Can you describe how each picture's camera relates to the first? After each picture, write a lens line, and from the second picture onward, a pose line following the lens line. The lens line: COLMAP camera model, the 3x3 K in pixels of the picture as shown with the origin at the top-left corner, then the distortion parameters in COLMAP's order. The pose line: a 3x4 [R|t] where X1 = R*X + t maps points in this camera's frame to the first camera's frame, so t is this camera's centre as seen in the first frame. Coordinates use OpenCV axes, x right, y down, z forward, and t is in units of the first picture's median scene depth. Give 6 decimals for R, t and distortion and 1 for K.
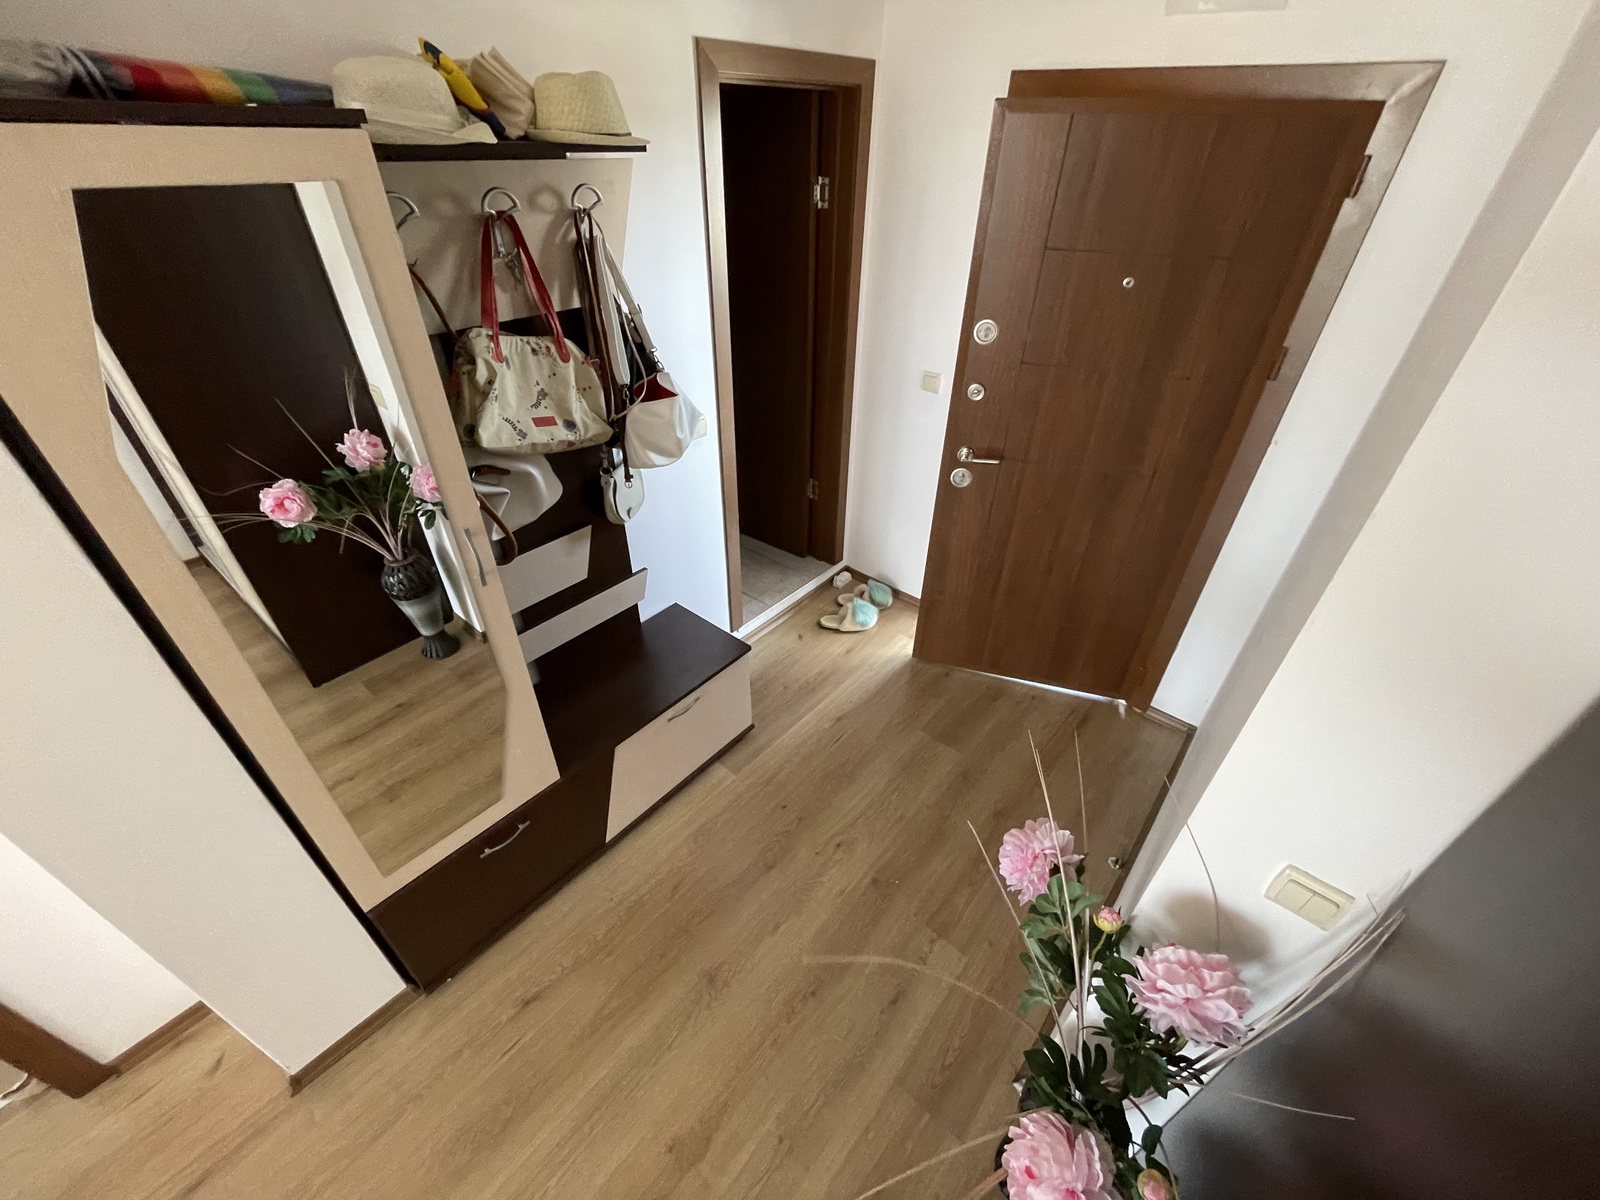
lens RADIAL K [[648.2, 0, 800.0], [0, 648.2, 600.0], [0, 0, 1]] dist [-0.003066, 0.000271]
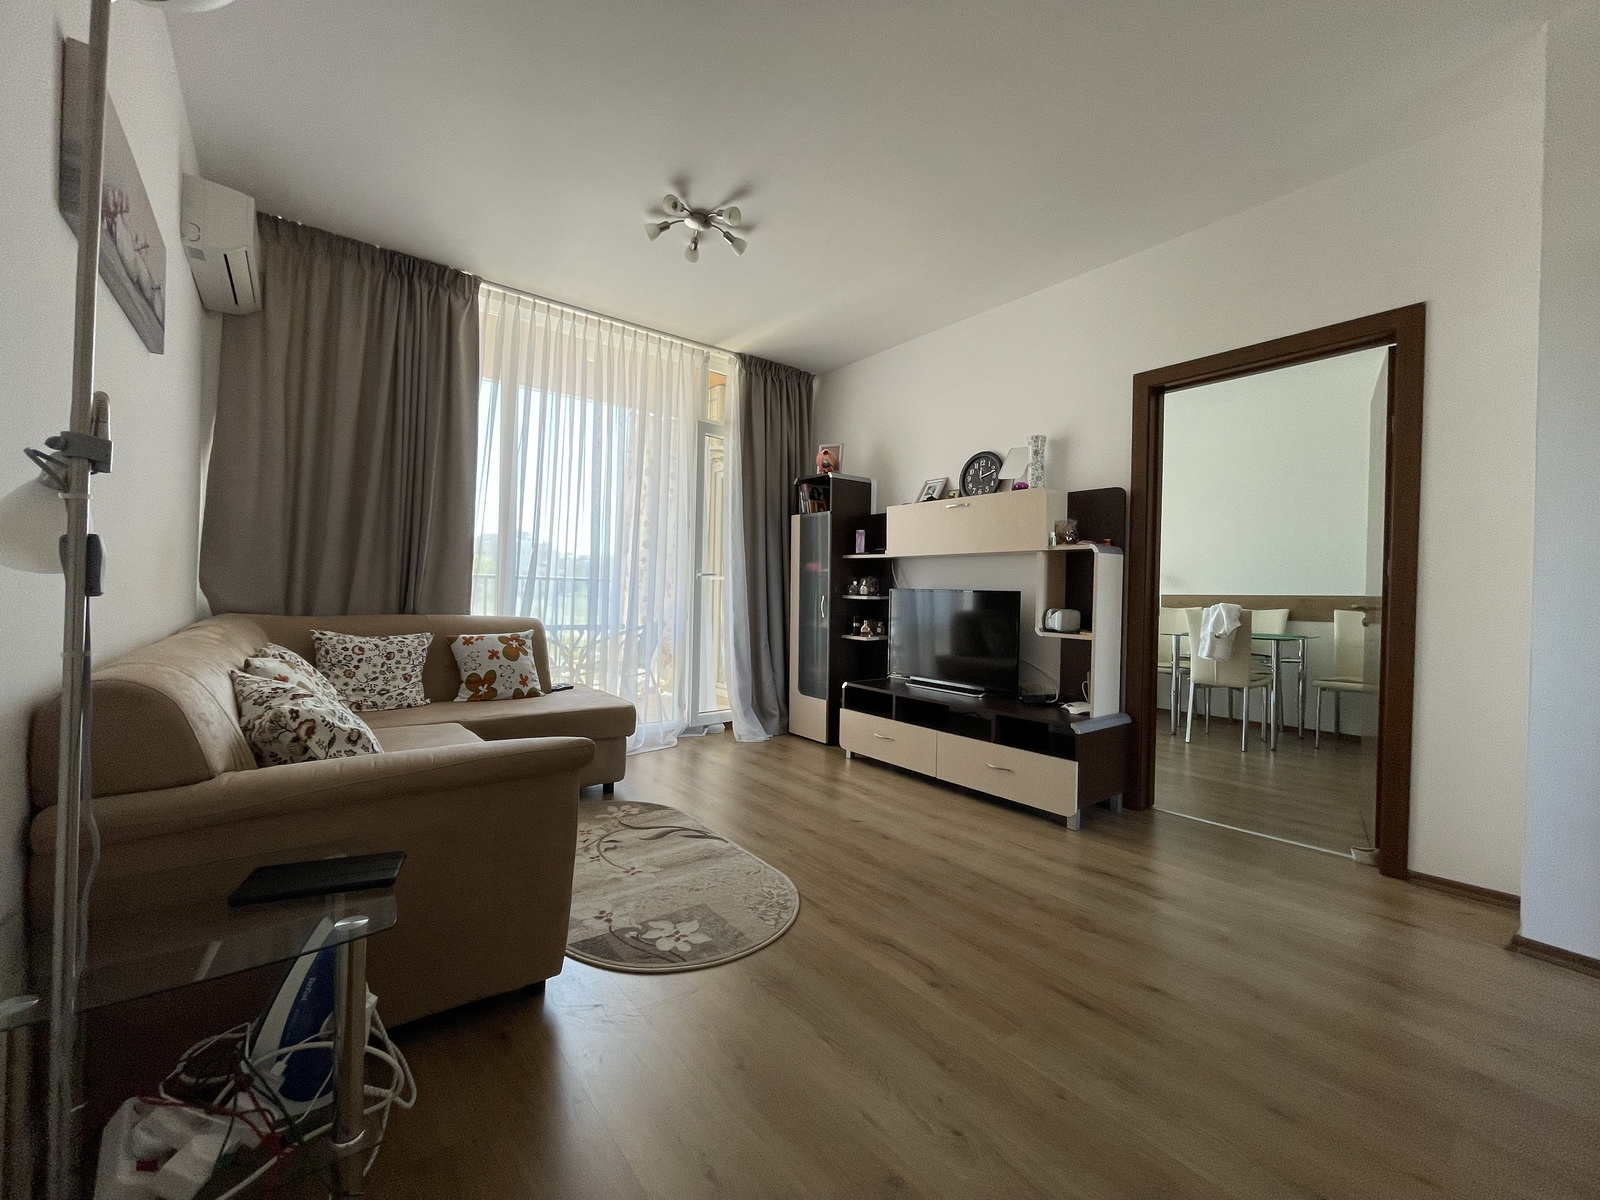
lens RADIAL K [[648.2, 0, 800.0], [0, 648.2, 600.0], [0, 0, 1]] dist [-0.003066, 0.000271]
pose [[-0.195420, -0.004217, -0.980711, 0.569578], [-0.592659, 0.797249, 0.114668, 0.822914], [0.781387, 0.603635, -0.158298, -0.185713]]
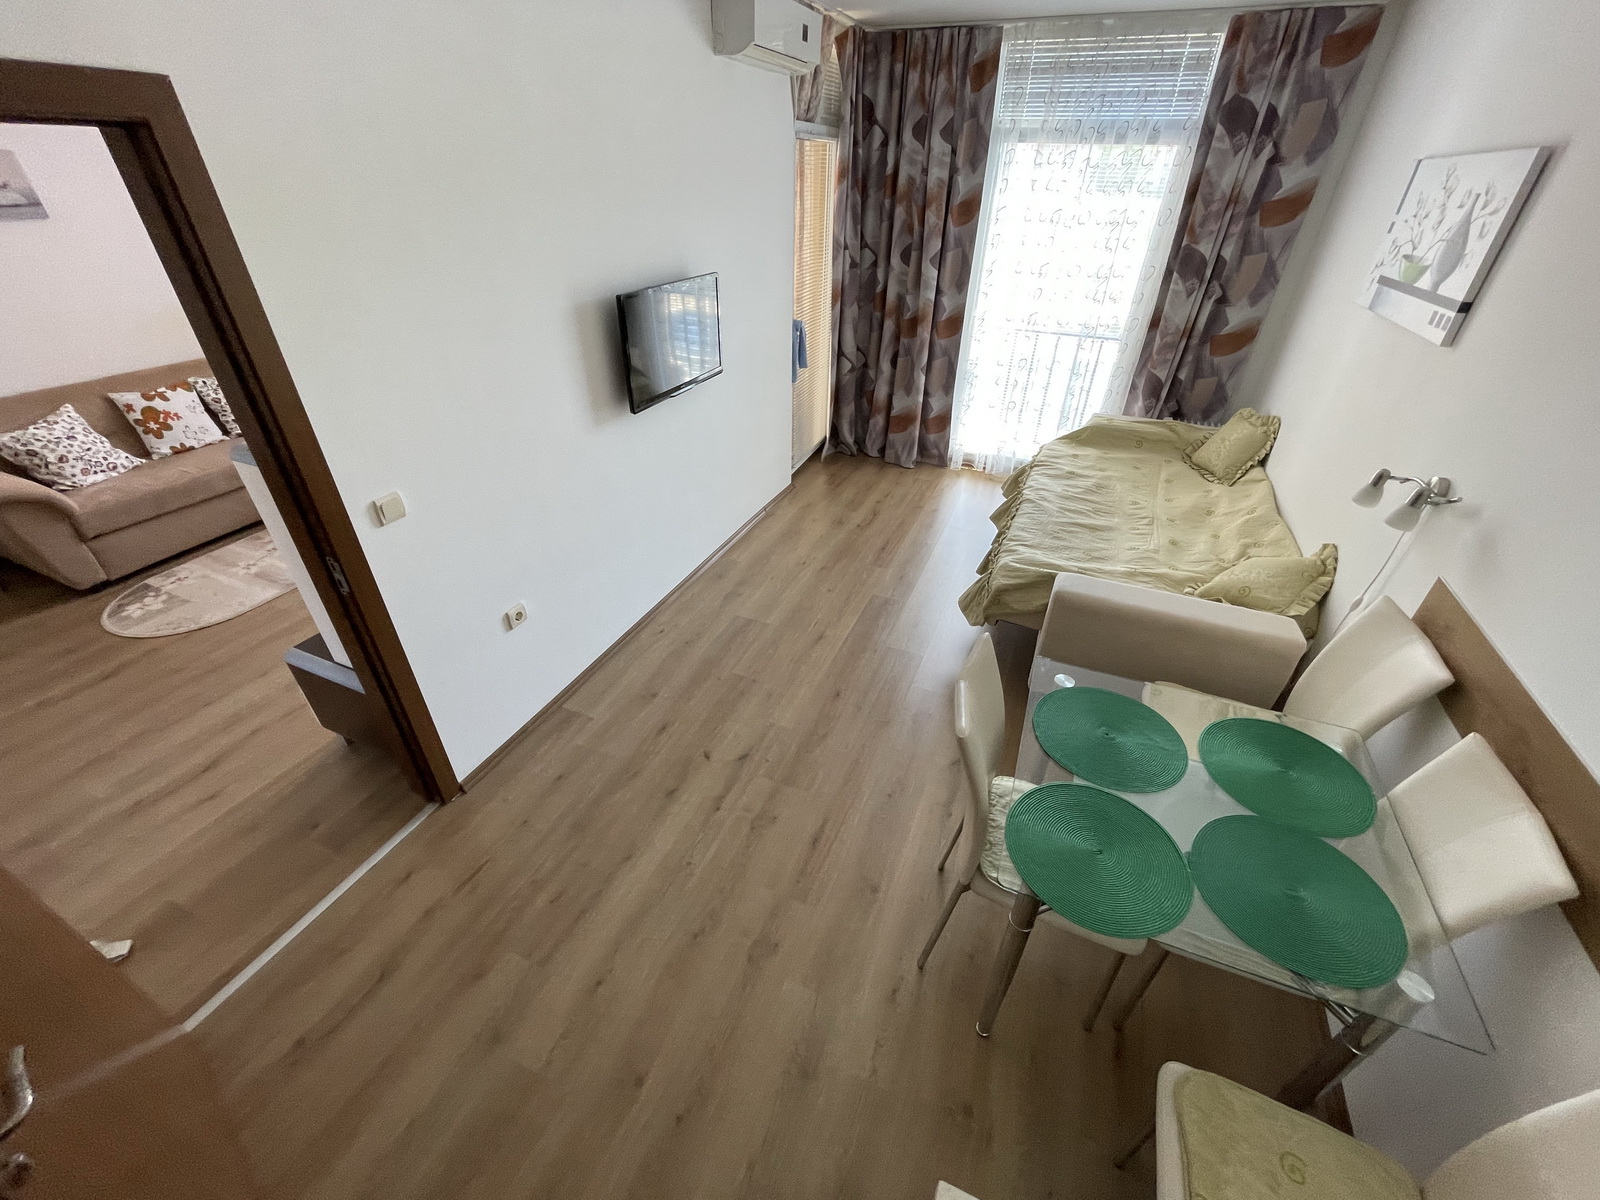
lens RADIAL K [[648.2, 0, 800.0], [0, 648.2, 600.0], [0, 0, 1]] dist [-0.003066, 0.000271]
pose [[-0.954244, 0.139170, -0.264671, -1.816602], [-0.200026, 0.360855, 0.910919, -0.640274], [0.222280, 0.922180, -0.316506, 0.849394]]
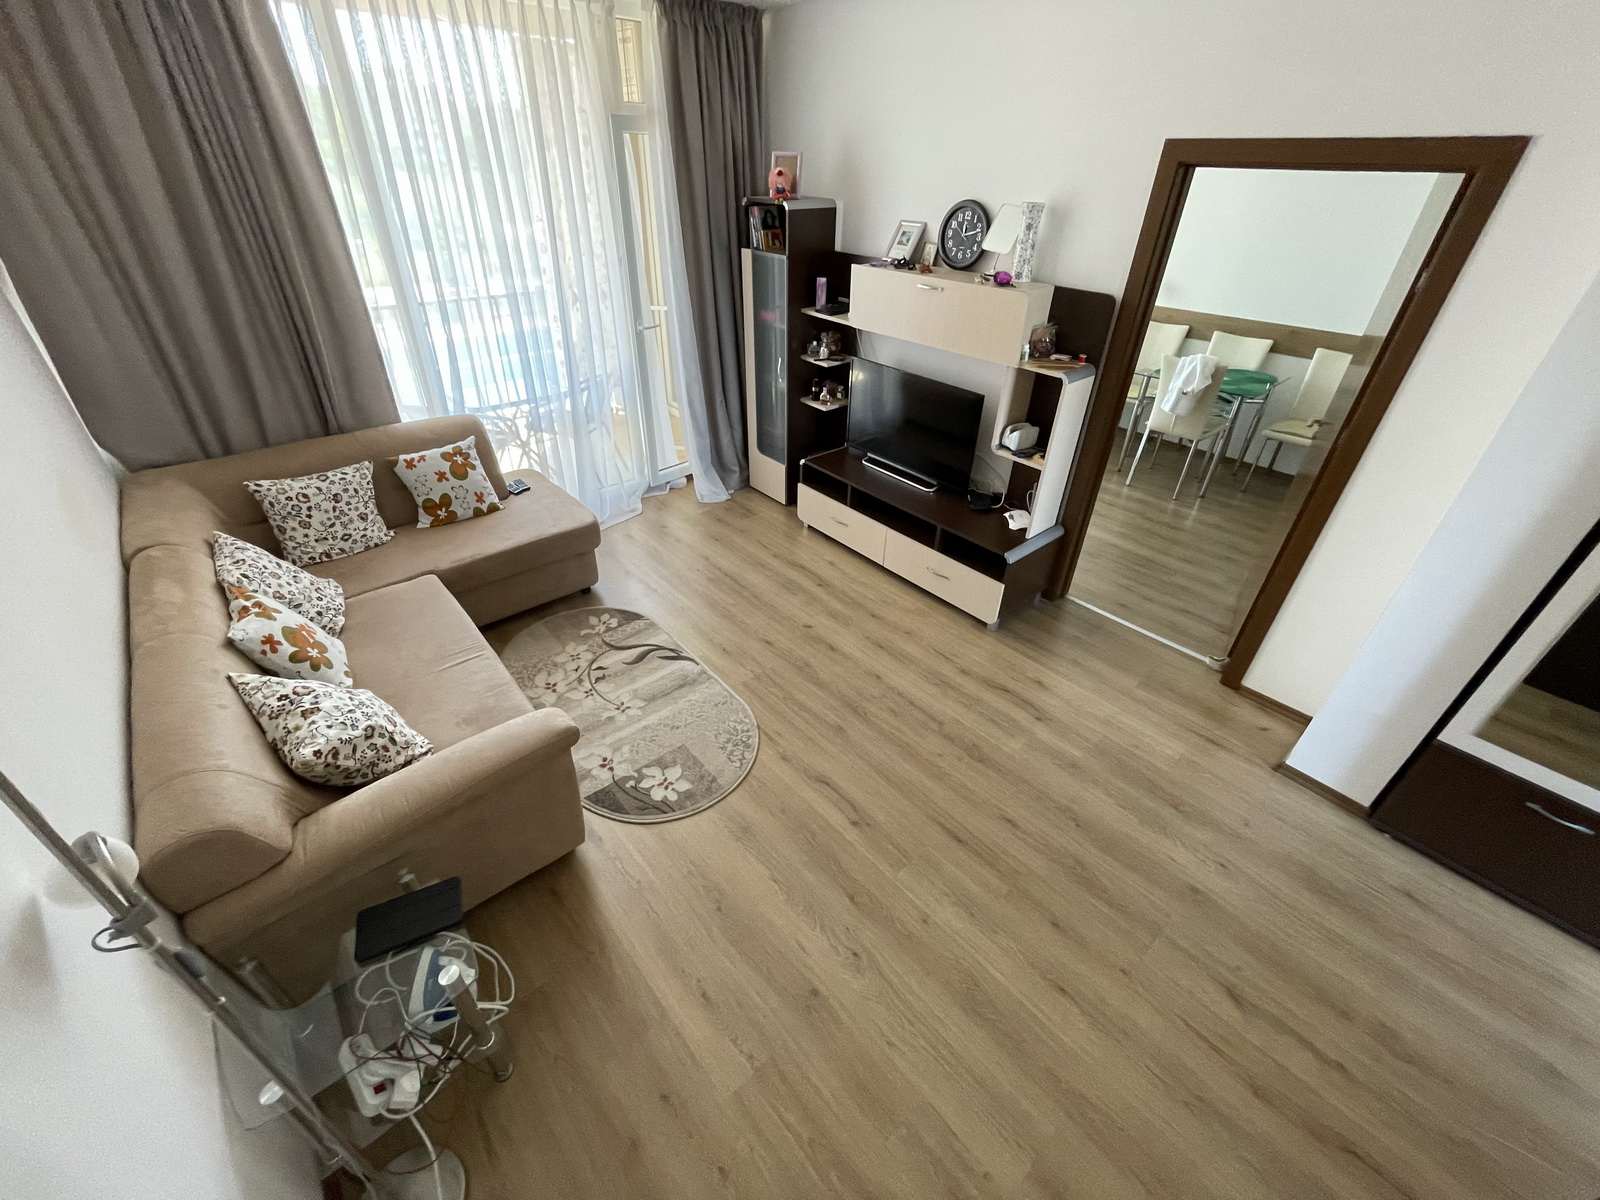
lens RADIAL K [[649.9, 0, 800.0], [0, 649.9, 600.0], [0, 0, 1]] dist [-0.000081, -0.000194]
pose [[-0.148029, 0.545146, -0.825169, 0.463780], [-0.596490, 0.616305, 0.514166, 0.352190], [0.788852, 0.568316, 0.233944, -0.511306]]
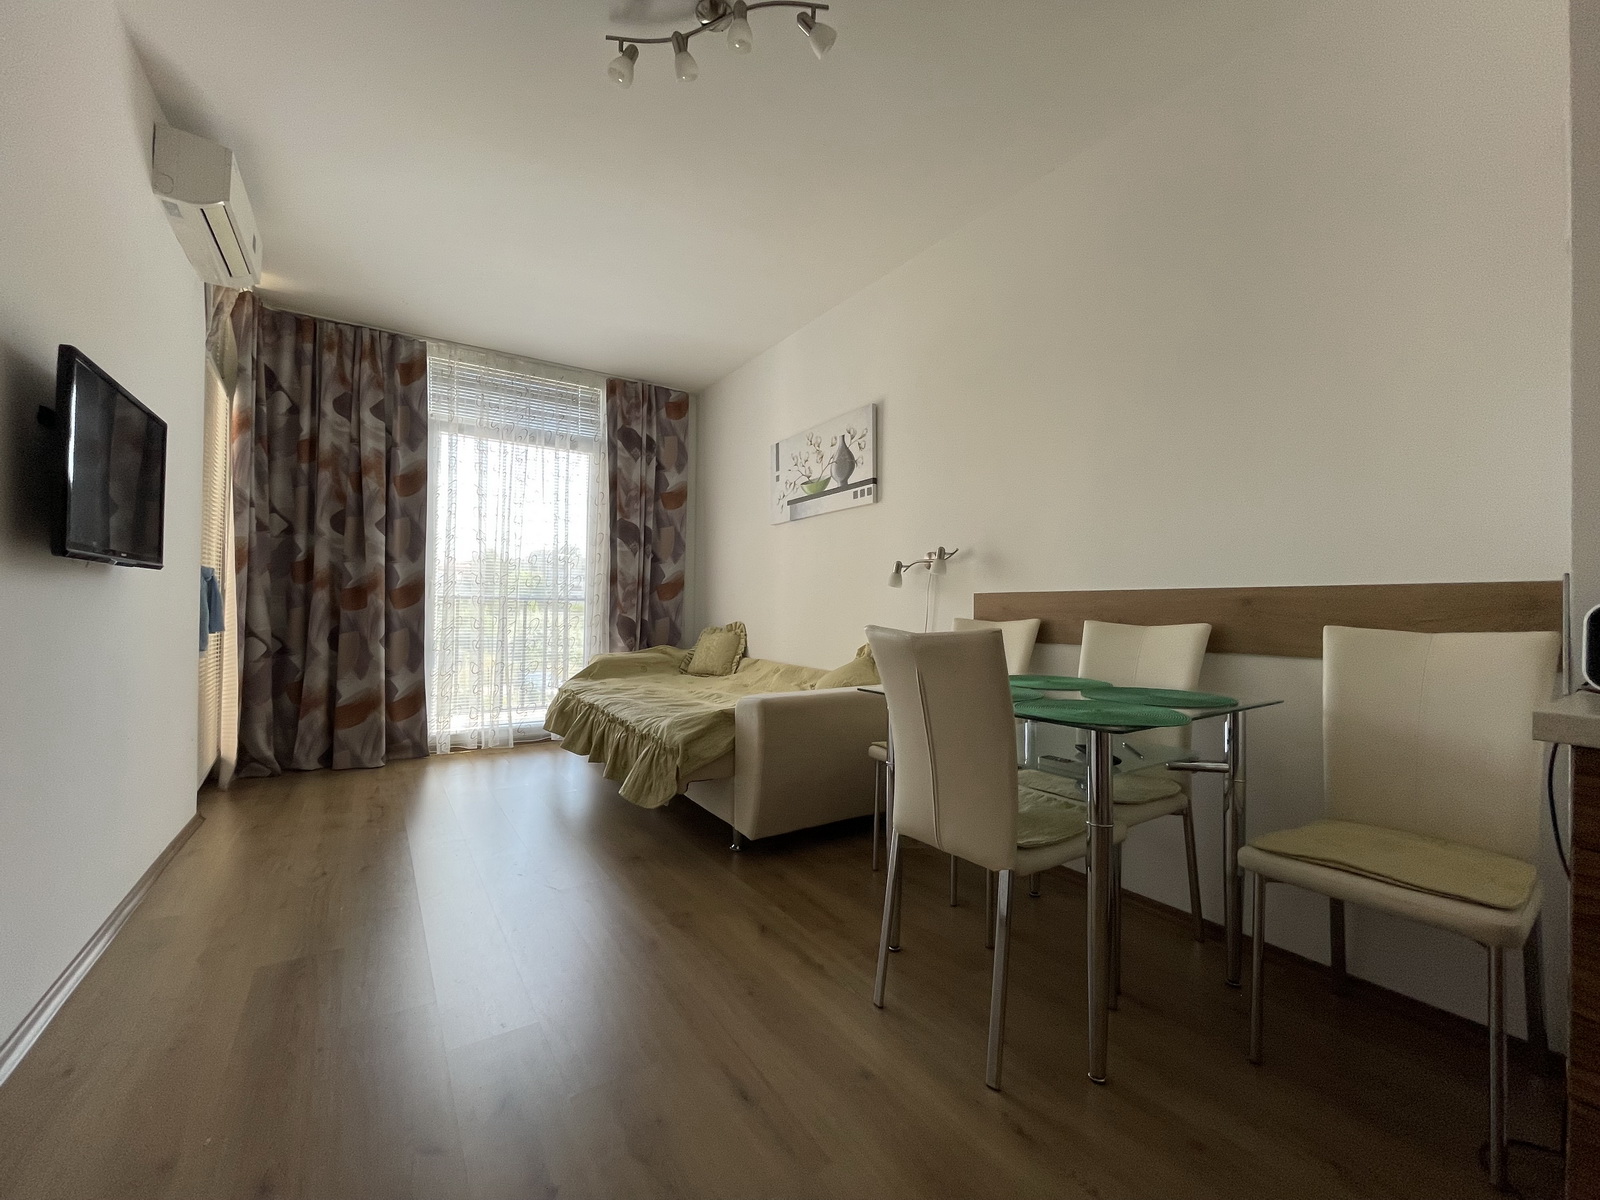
lens RADIAL K [[645.1, 0, 800.0], [0, 645.1, 600.0], [0, 0, 1]] dist [-0.002886, -0.000057]
pose [[-0.274452, -0.026873, -0.961225, -1.394304], [-0.578931, 0.802765, 0.142856, 0.117899], [0.767799, 0.595690, -0.235878, 0.770914]]
